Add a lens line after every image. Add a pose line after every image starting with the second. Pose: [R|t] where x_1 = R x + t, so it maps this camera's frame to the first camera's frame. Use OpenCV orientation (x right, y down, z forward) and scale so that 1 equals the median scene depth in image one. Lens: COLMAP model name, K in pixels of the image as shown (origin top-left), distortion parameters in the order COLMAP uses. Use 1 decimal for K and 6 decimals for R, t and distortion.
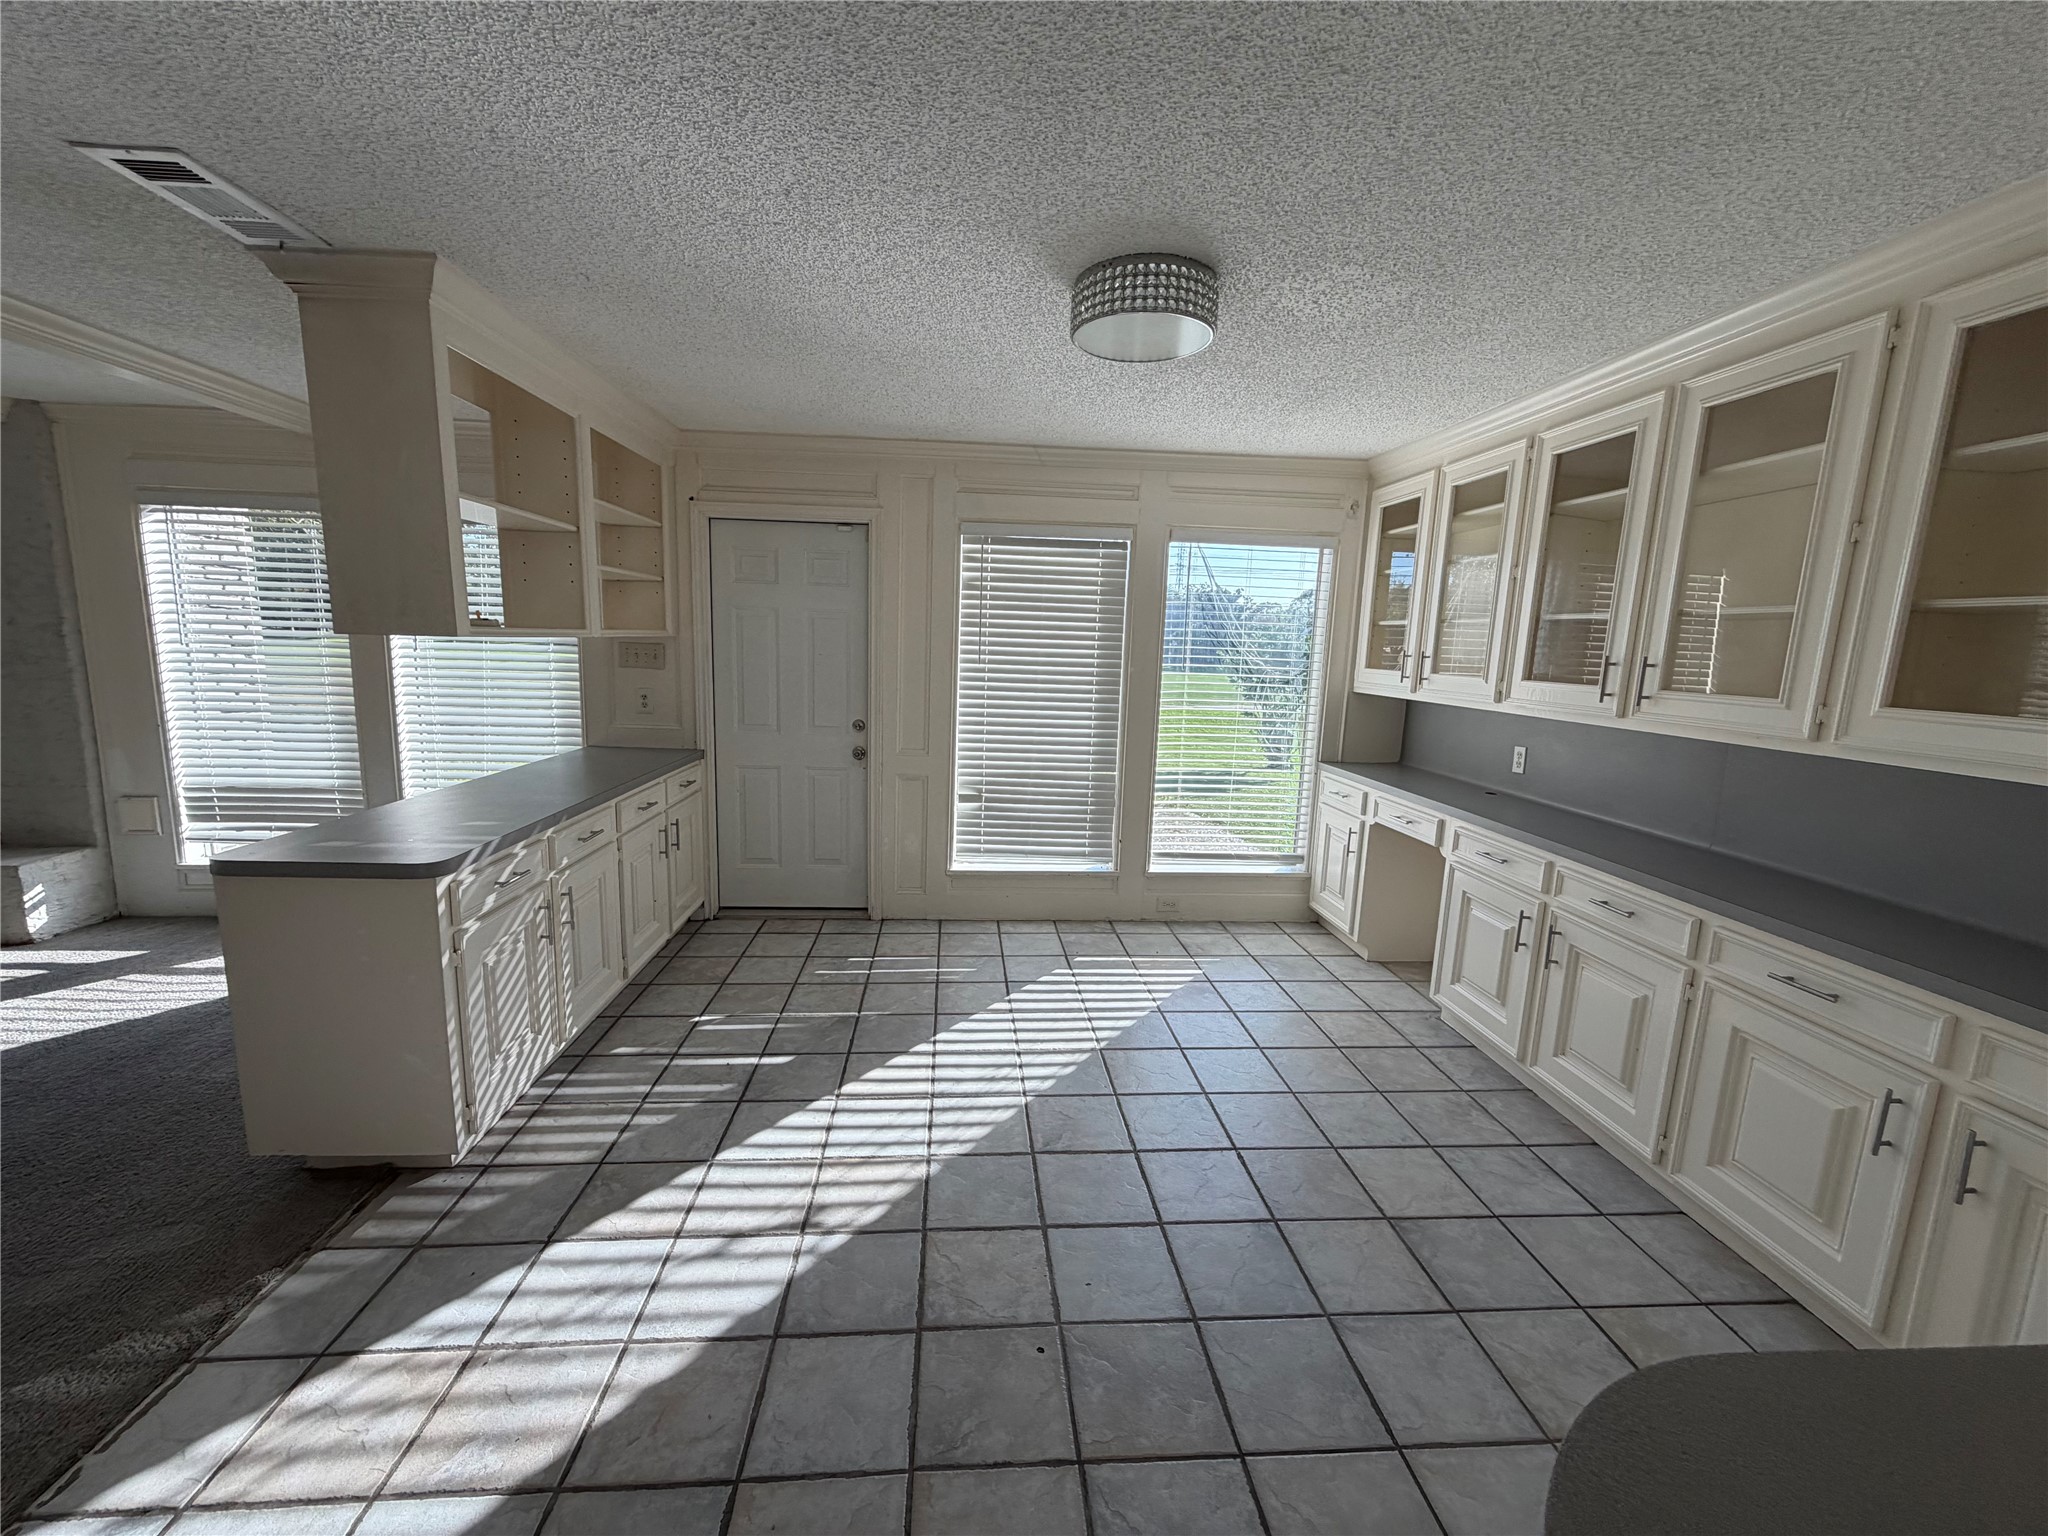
lens RADIAL K [[814.8, 0, 1020.5], [0, 814.8, 770.0], [0, 0, 1]] dist [-0.000261, 0.000061]
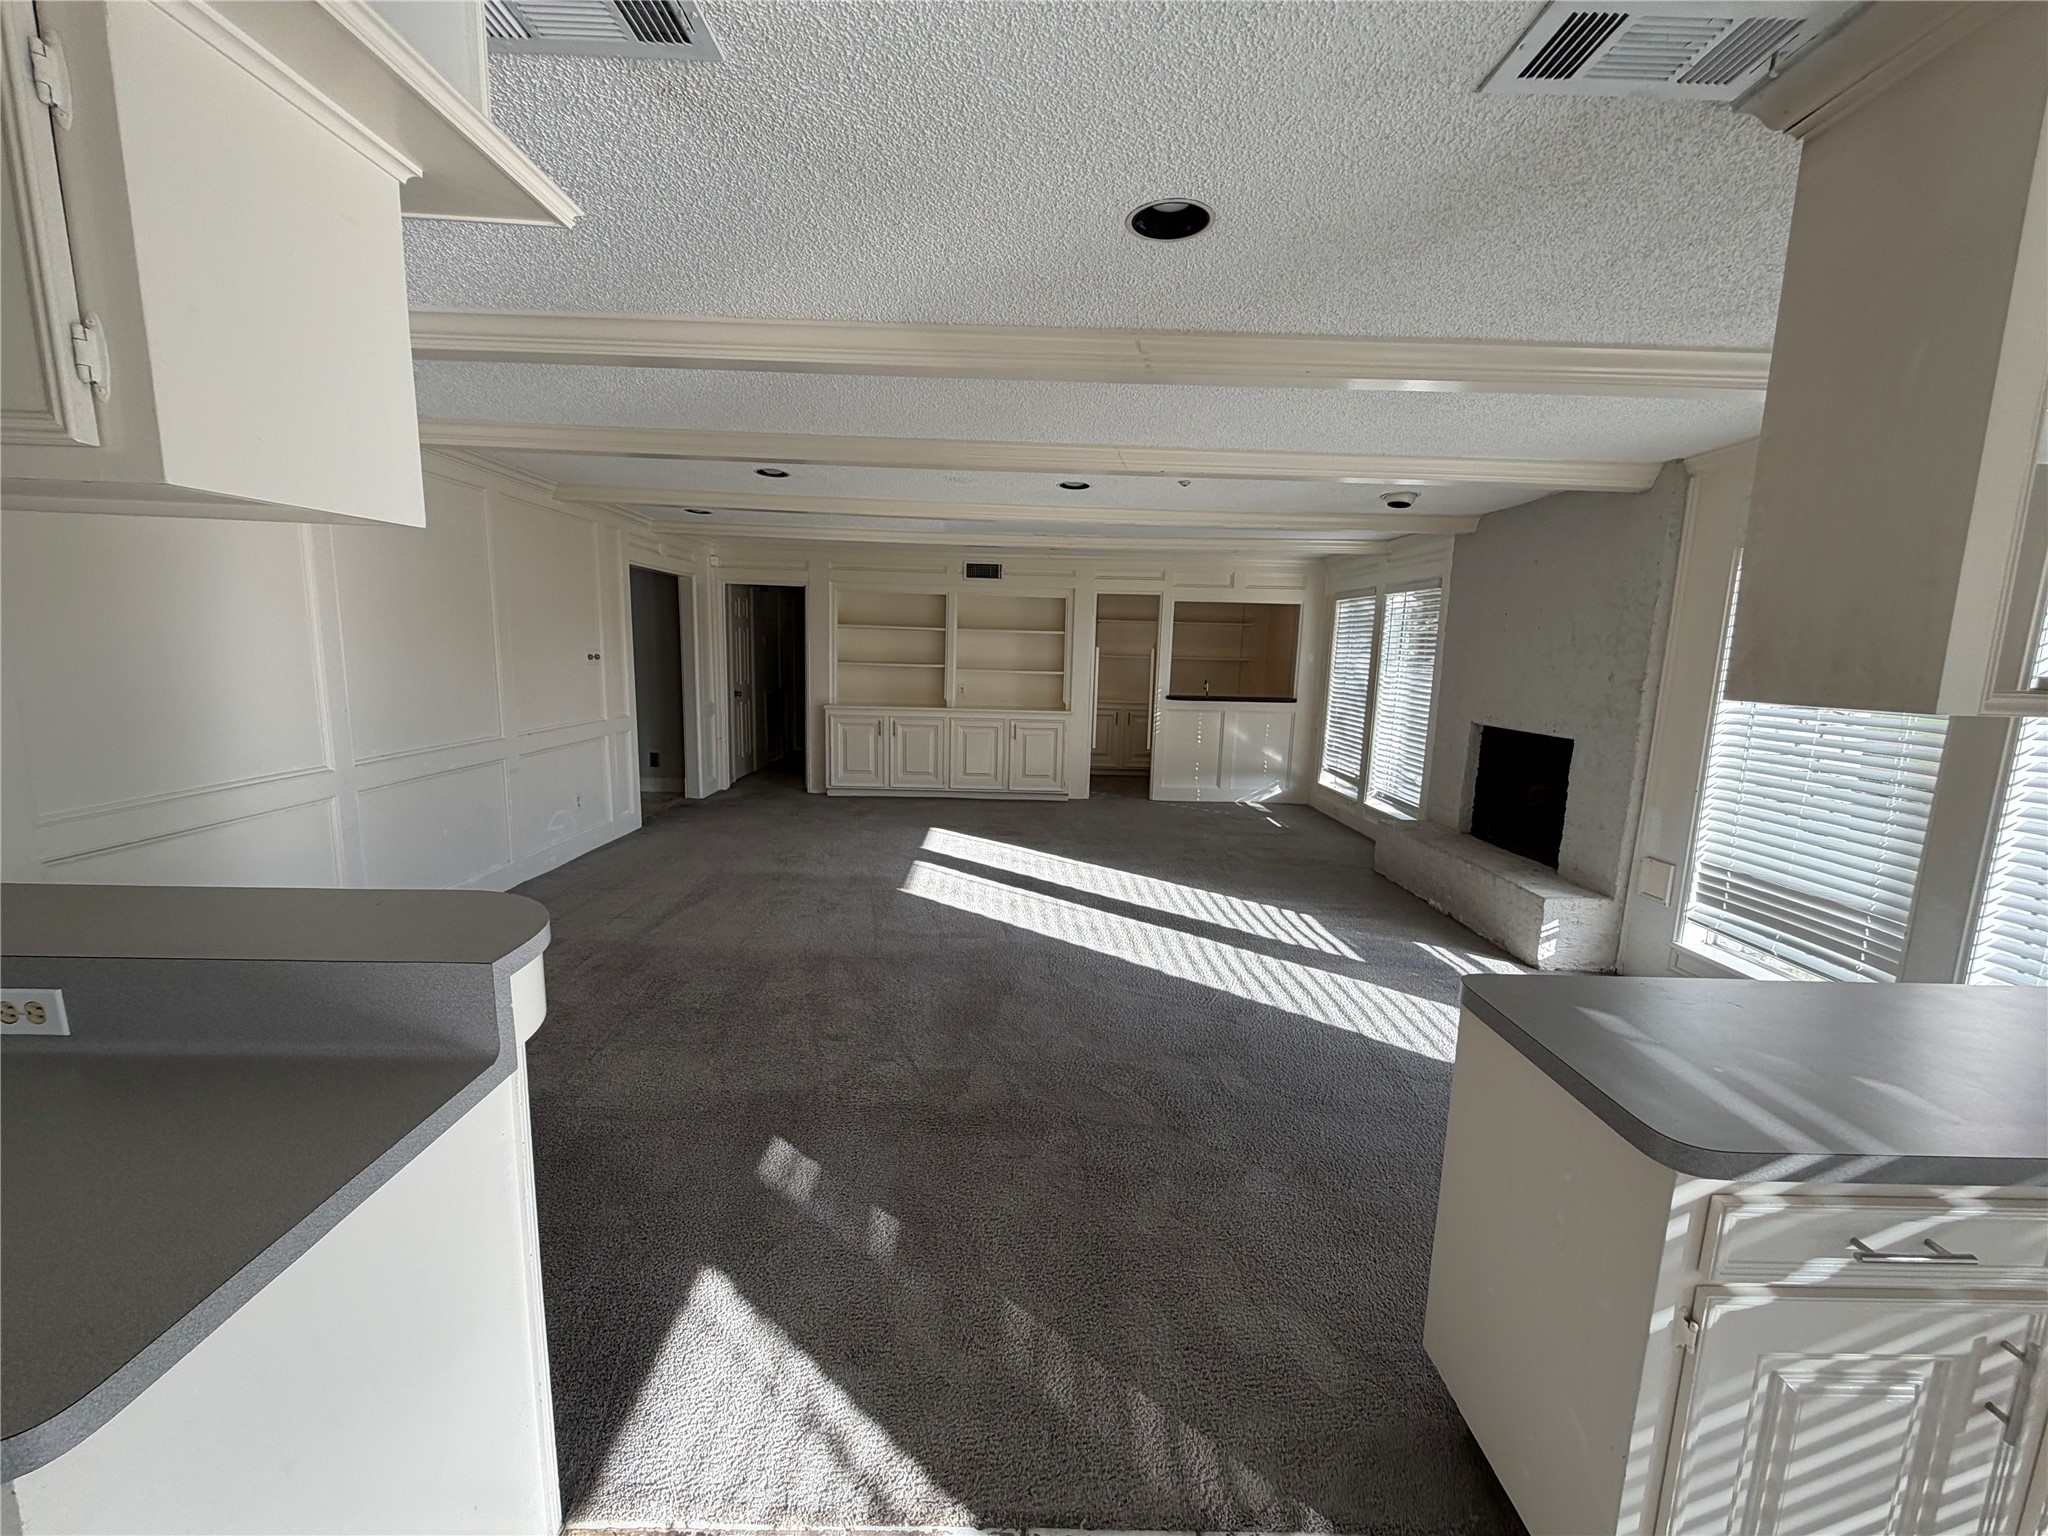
lens RADIAL K [[814.8, 0, 1020.5], [0, 814.8, 770.0], [0, 0, 1]] dist [-0.000261, 0.000061]
pose [[-0.069549, 0.117648, -0.990617, -0.115886], [-0.183253, 0.974616, 0.128613, -0.060307], [0.980602, 0.190479, -0.046224, 0.319703]]
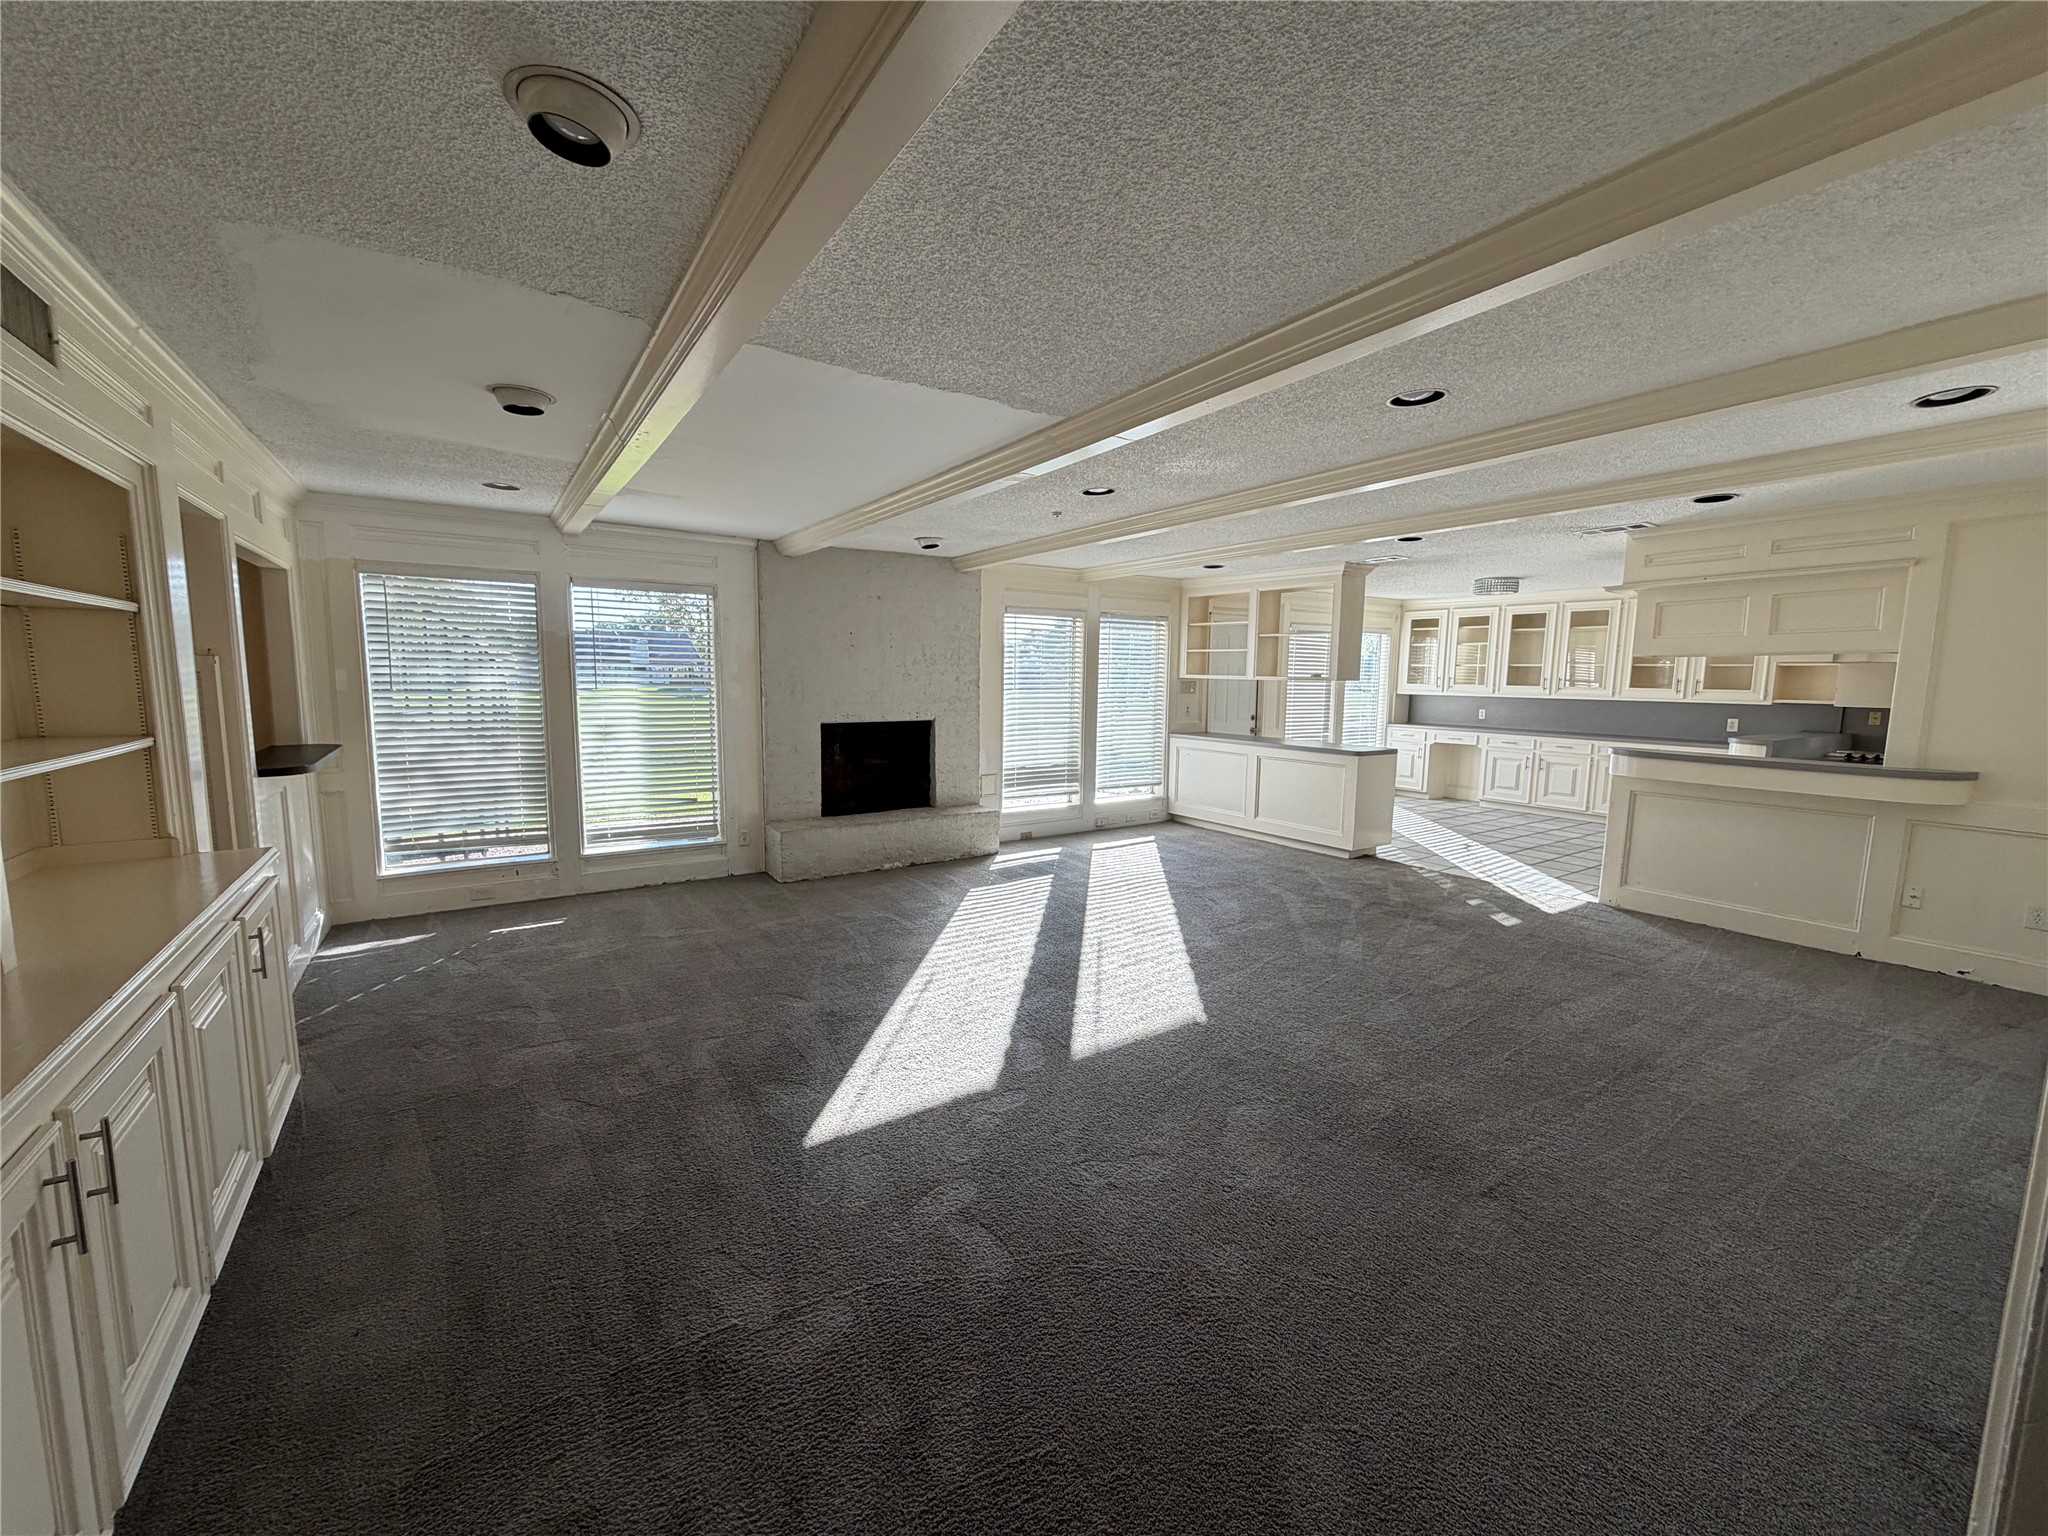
lens RADIAL K [[814.8, 0, 1020.5], [0, 814.8, 770.0], [0, 0, 1]] dist [-0.000261, 0.000061]
pose [[0.869305, -0.080356, 0.487701, -2.042225], [0.094547, 0.995510, -0.004500, 0.039130], [-0.485149, 0.050023, 0.872999, -0.633415]]
